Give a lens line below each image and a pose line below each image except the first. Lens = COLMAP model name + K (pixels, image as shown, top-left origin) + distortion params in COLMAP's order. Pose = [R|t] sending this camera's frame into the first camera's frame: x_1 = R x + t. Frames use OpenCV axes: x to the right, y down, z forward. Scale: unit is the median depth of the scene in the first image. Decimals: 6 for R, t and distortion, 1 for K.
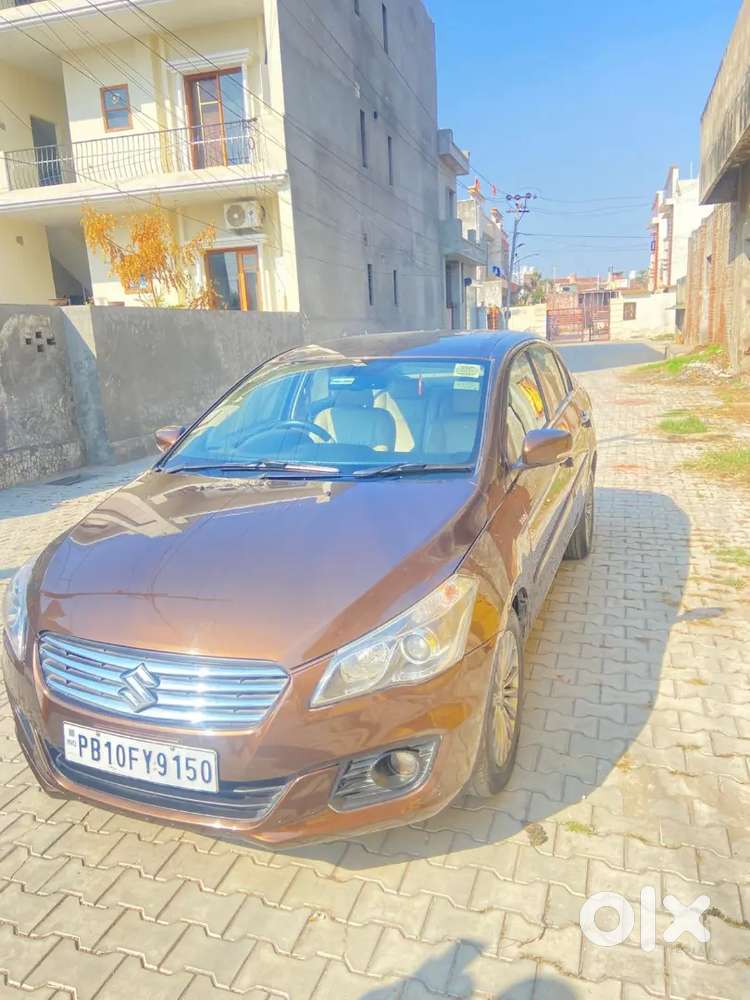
lens RADIAL K [[750.5, 0, 375.0], [0, 750.5, 500.0], [0, 0, 1]] dist [0.127951, -0.166472]
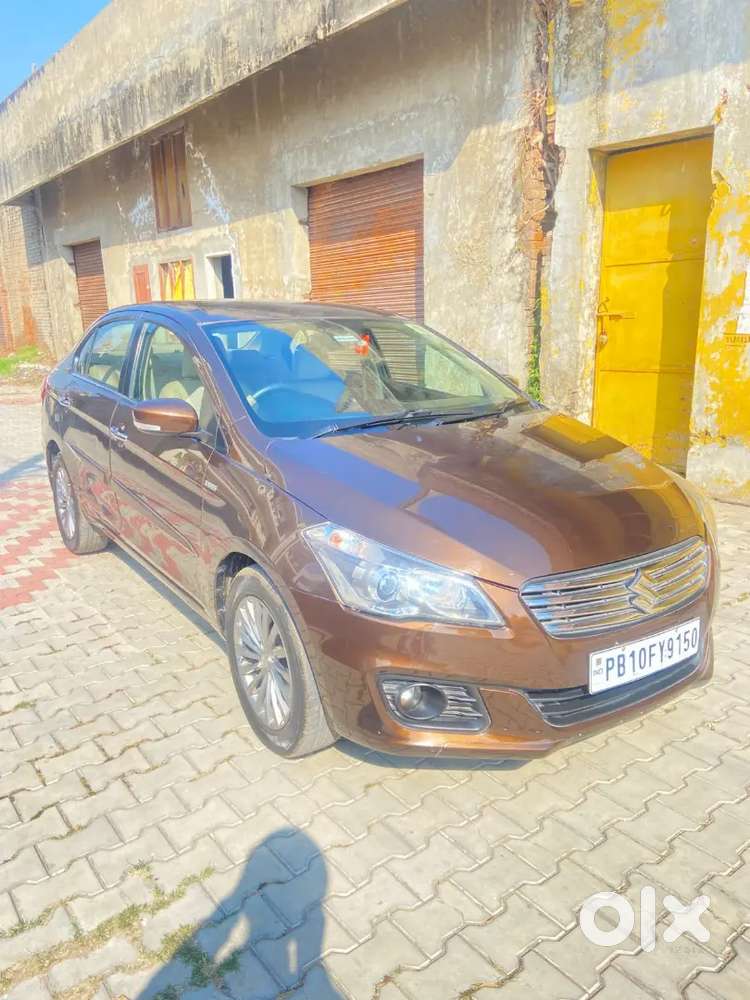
lens RADIAL K [[745.7, 0, 367.9], [0, 745.7, 499.3], [0, 0, 1]] dist [0.127253, -0.164412]
pose [[0.569516, -0.163934, 0.805467, -1.331434], [0.174821, 0.981649, 0.076182, -0.031140], [-0.803175, 0.097425, 0.587723, 0.646156]]
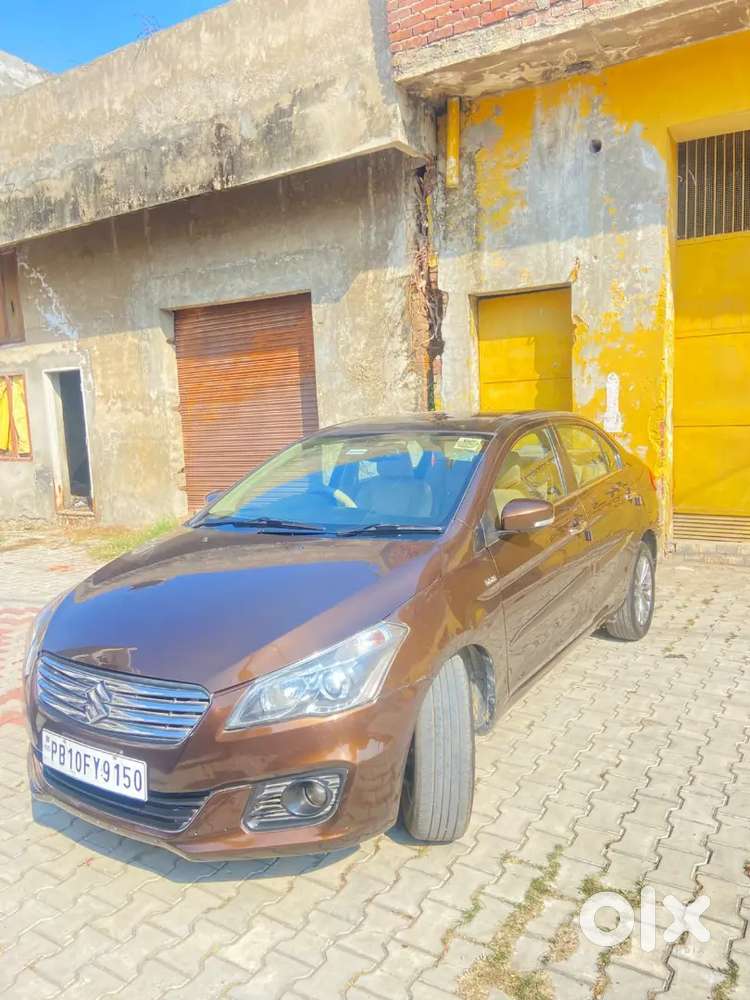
lens RADIAL K [[746.9, 0, 372.5], [0, 746.9, 490.4], [0, 0, 1]] dist [0.124534, -0.157307]
pose [[0.252580, -0.063539, 0.965488, -1.963318], [0.242208, 0.970224, 0.000487, -0.162061], [-0.936771, 0.233725, 0.260448, 1.230865]]
